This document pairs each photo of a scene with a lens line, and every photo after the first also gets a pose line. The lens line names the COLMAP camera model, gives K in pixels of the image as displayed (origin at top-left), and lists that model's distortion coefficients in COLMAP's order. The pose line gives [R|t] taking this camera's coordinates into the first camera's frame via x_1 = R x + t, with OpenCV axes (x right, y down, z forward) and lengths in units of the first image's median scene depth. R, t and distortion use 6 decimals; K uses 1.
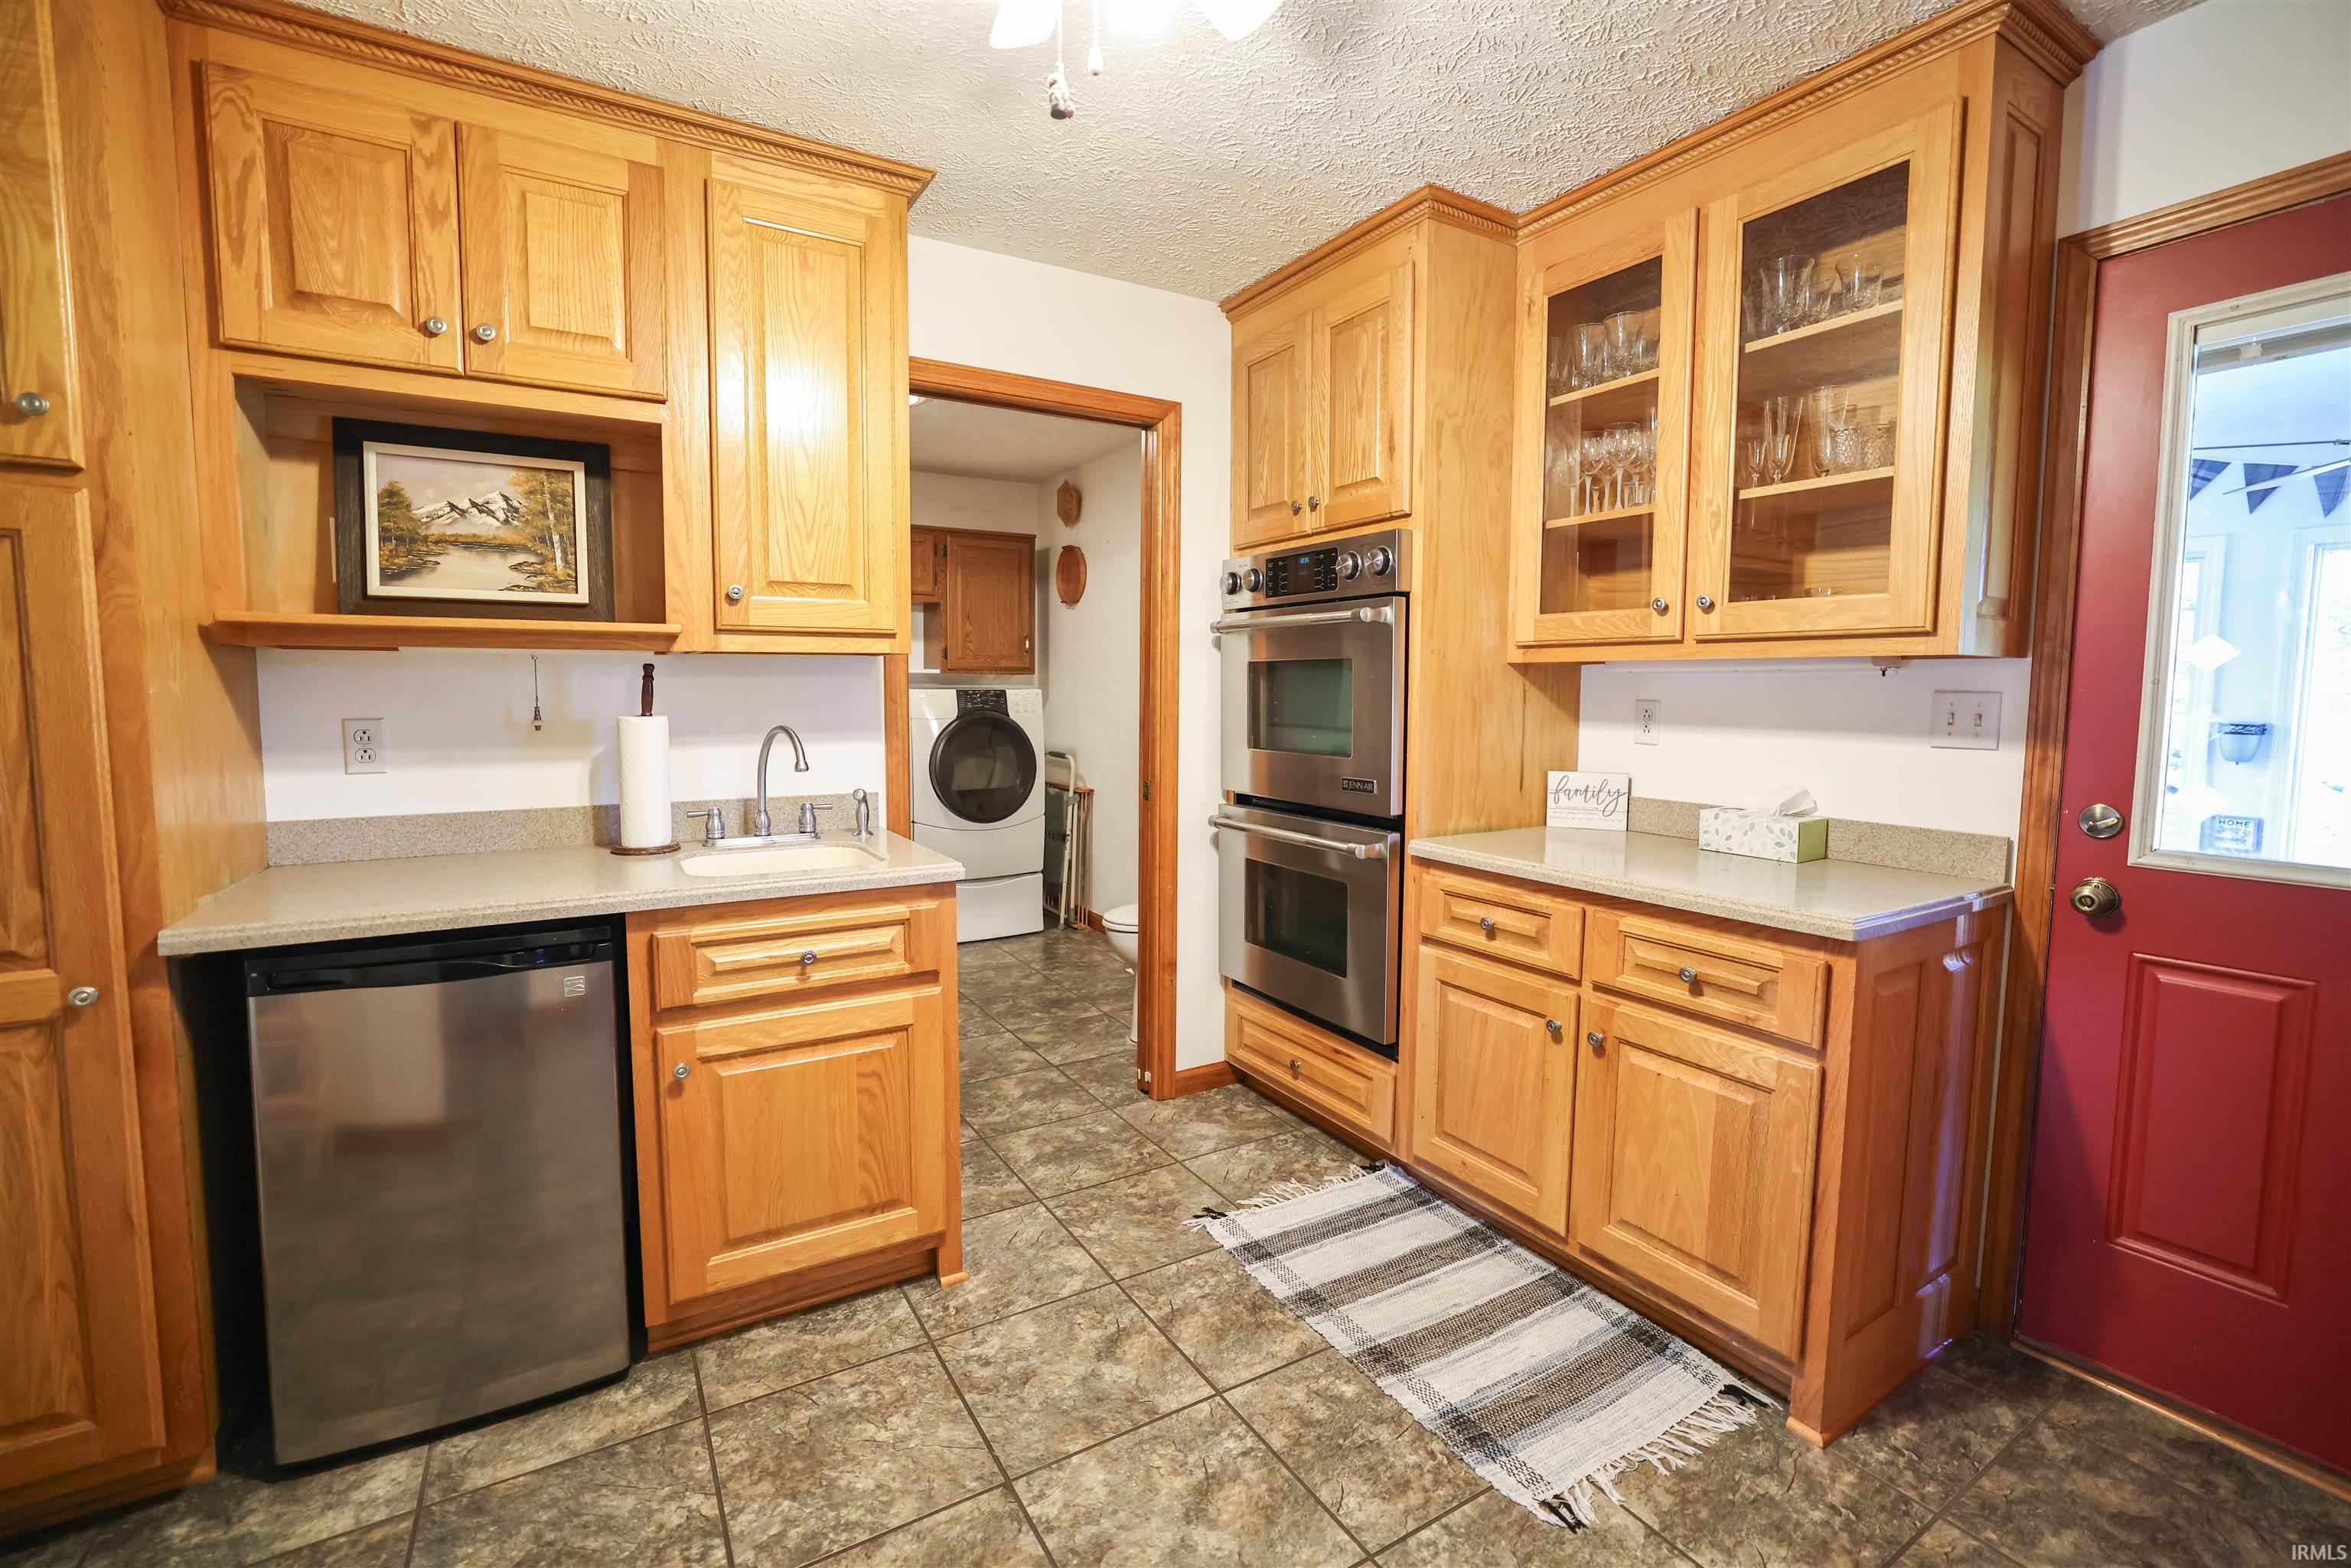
lens RADIAL K [[999.1, 0, 1176.3], [0, 999.1, 765.8], [0, 0, 1]] dist [-0.050681, 0.019155]
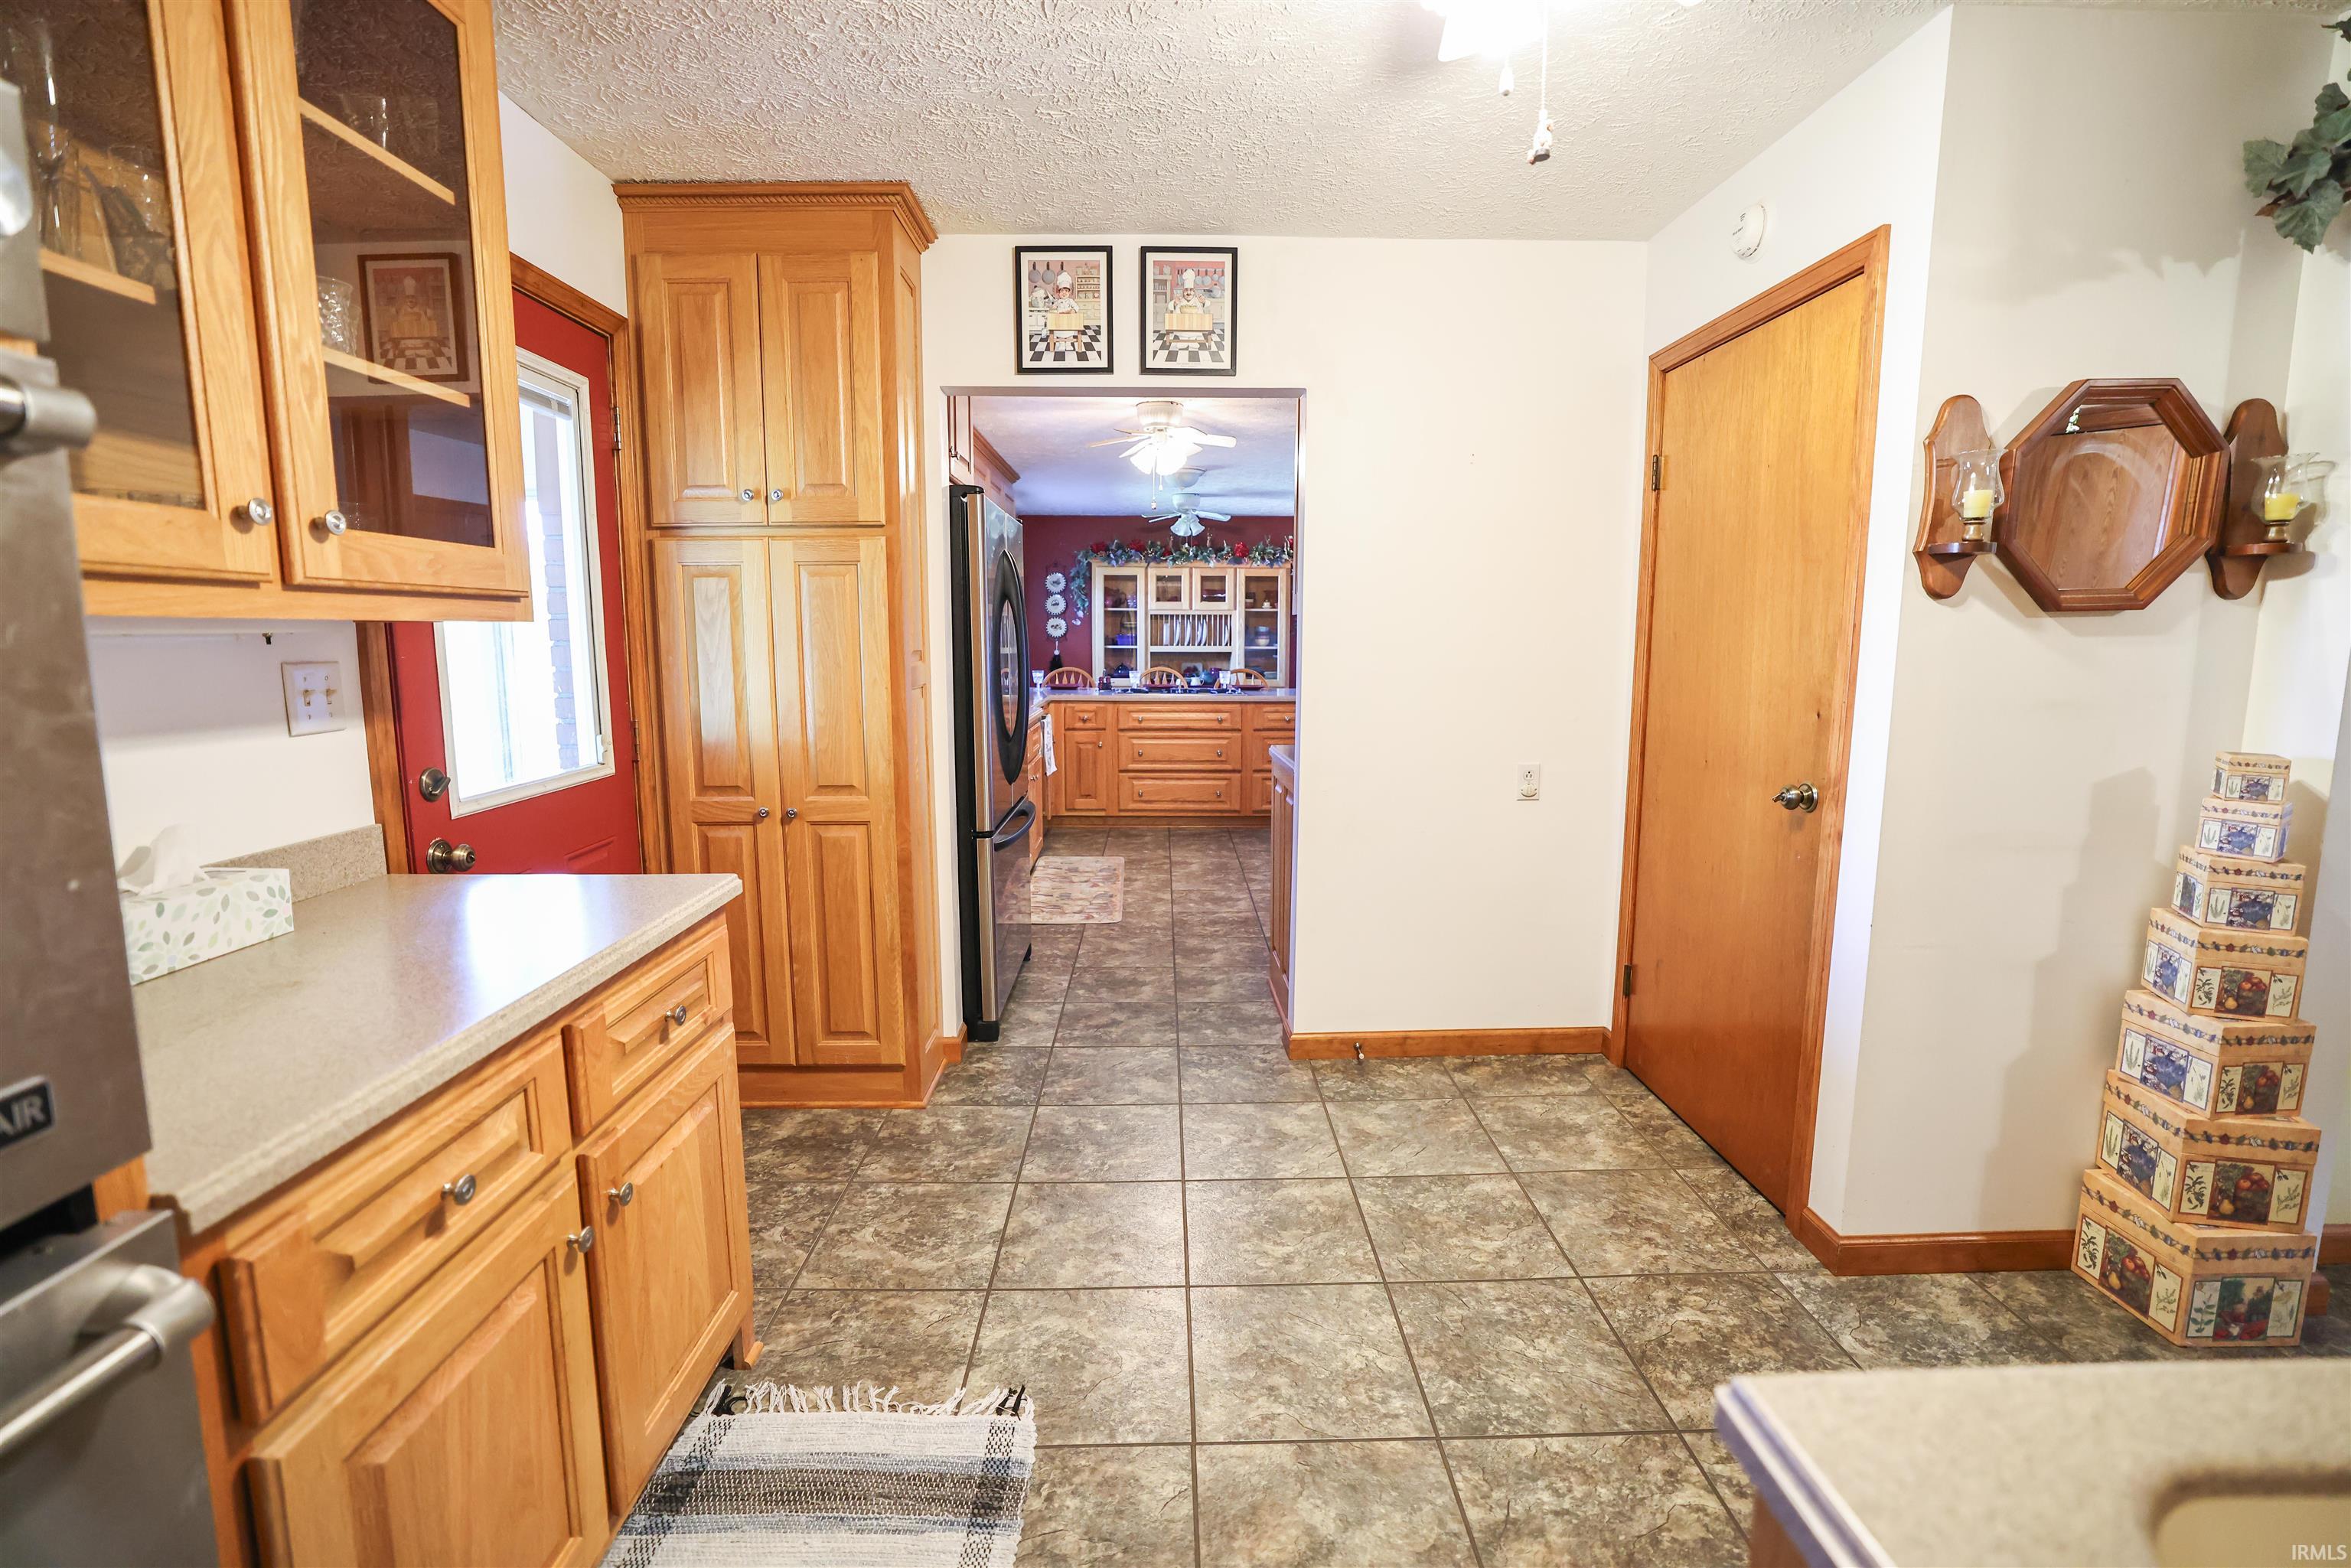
lens RADIAL K [[998.9, 0, 1180.5], [0, 998.9, 759.8], [0, 0, 1]] dist [-0.050953, 0.020349]
pose [[-0.865417, -0.071191, 0.495970, -0.209412], [0.030598, 0.980499, 0.194129, -0.128849], [-0.500118, 0.183178, -0.846362, 1.309779]]
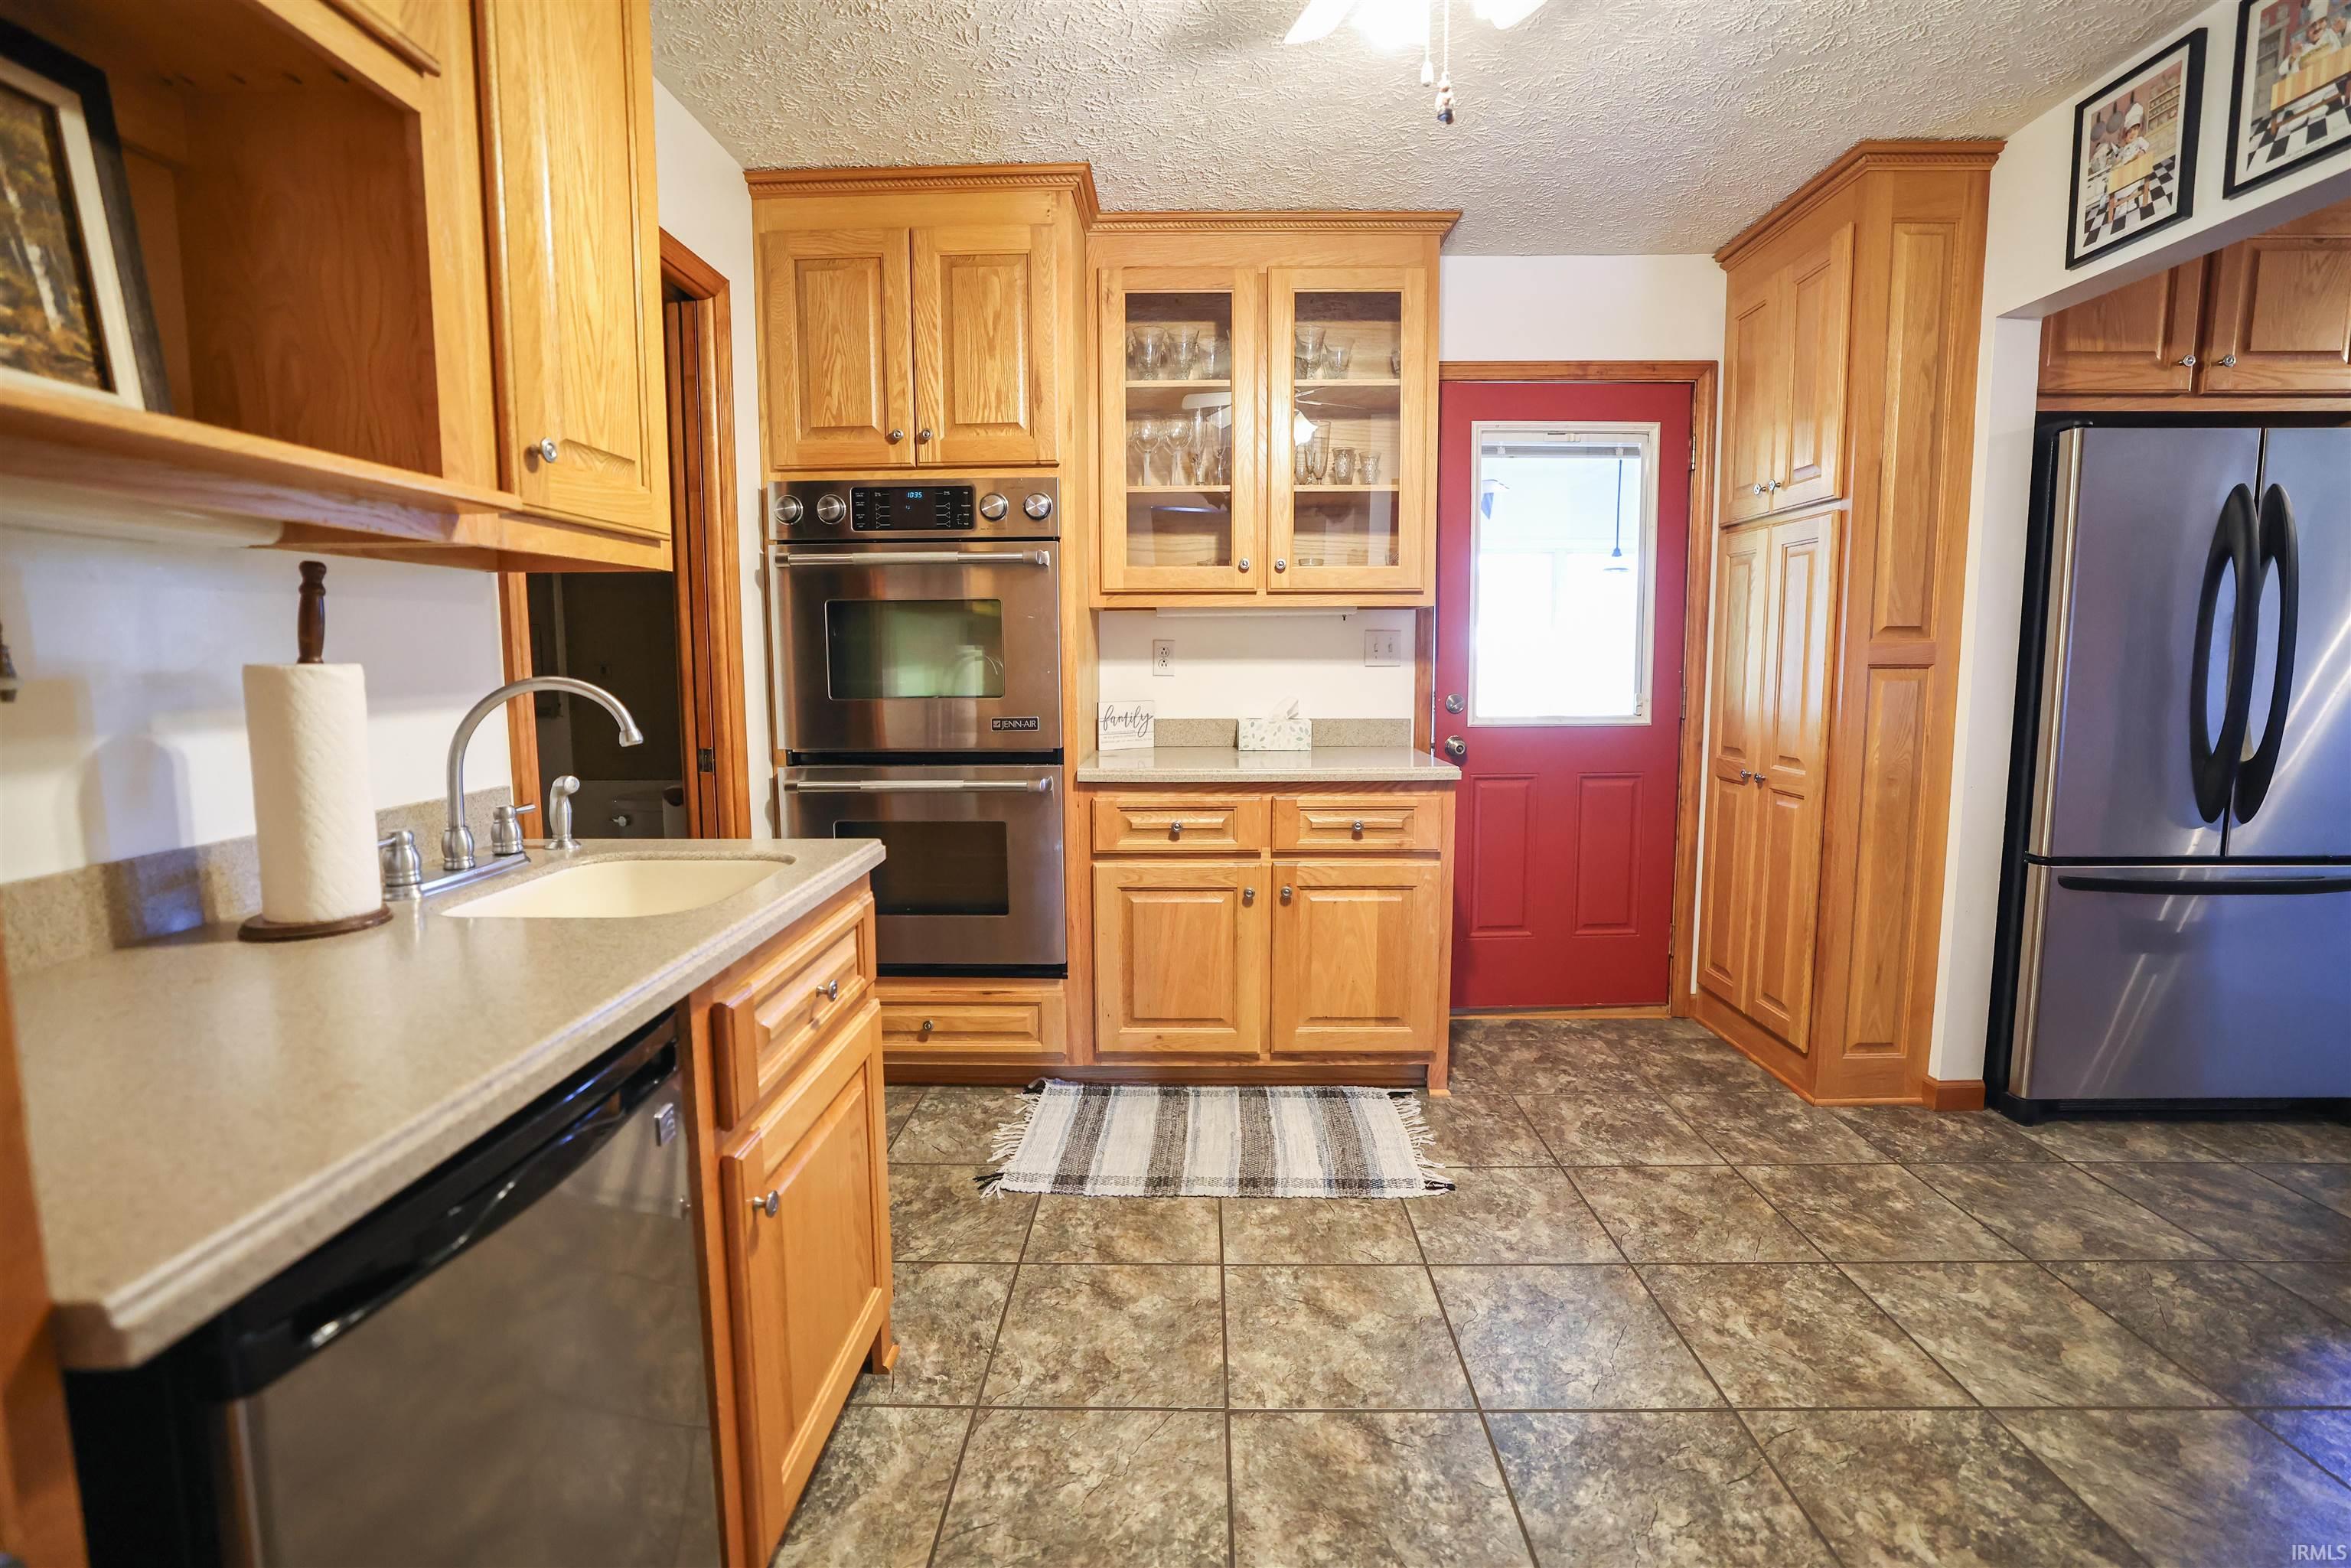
lens RADIAL K [[1036.7, 0, 1180.7], [0, 1036.7, 762.1], [0, 0, 1]] dist [-0.045943, 0.012892]
pose [[0.534245, -0.097105, 0.839734, -0.797491], [0.073380, 0.994958, 0.068369, -0.001926], [-0.842139, 0.025094, 0.538676, 0.363347]]
